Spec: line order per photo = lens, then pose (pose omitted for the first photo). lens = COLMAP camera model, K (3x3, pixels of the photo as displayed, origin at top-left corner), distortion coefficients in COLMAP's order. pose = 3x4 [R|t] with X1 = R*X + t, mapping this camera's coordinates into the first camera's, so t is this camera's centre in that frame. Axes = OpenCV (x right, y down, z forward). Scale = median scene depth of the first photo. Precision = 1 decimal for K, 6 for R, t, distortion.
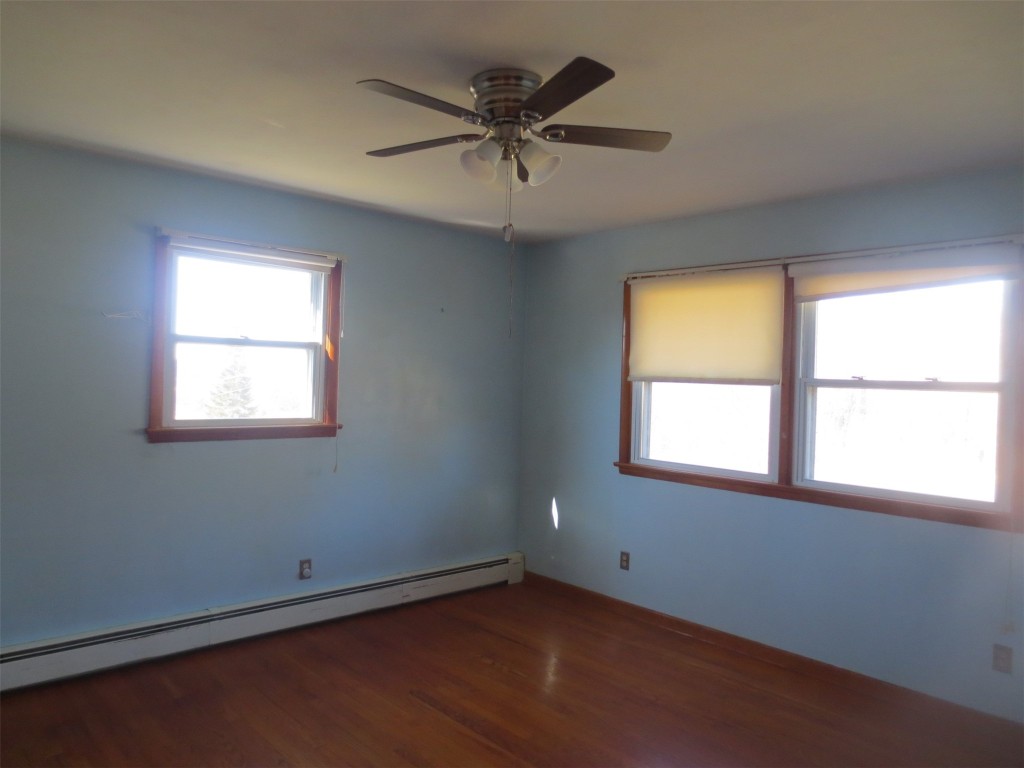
lens RADIAL K [[729.2, 0, 508.9], [0, 729.2, 385.8], [0, 0, 1]] dist [-0.017464, 0.010694]
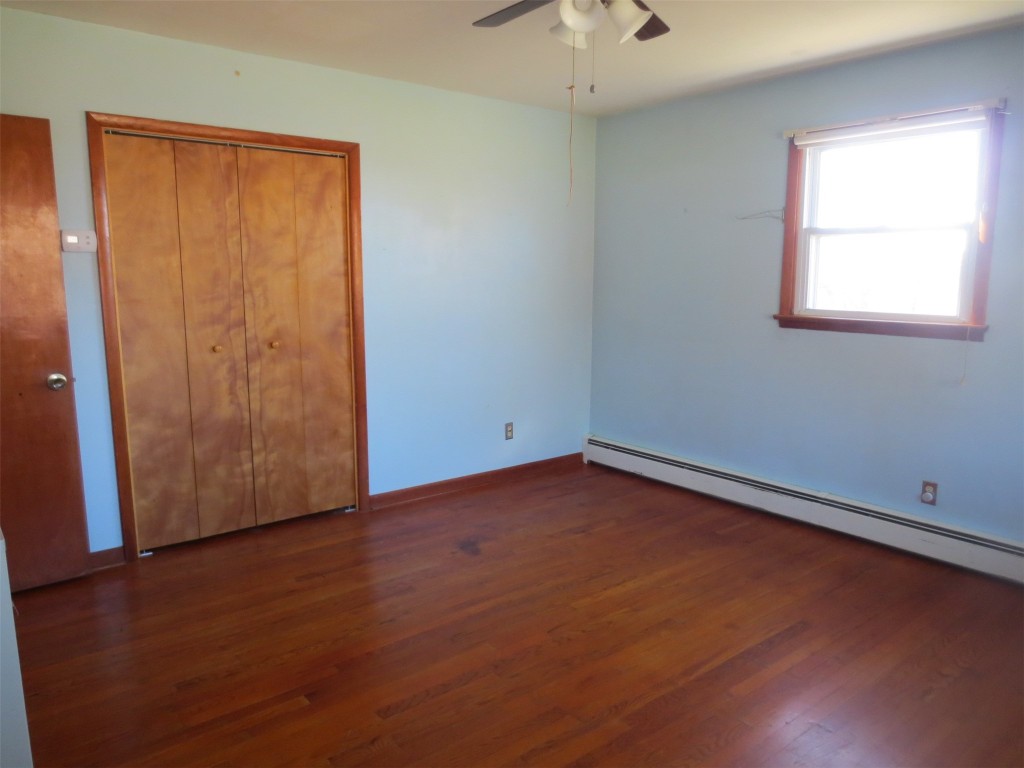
lens RADIAL K [[729.2, 0, 506.6], [0, 729.2, 382.7], [0, 0, 1]] dist [-0.017464, 0.010694]
pose [[-0.064045, 0.129536, -0.989504, 0.637635], [-0.009254, 0.991420, 0.130386, 0.018282], [0.997904, 0.017508, -0.062297, 0.609499]]
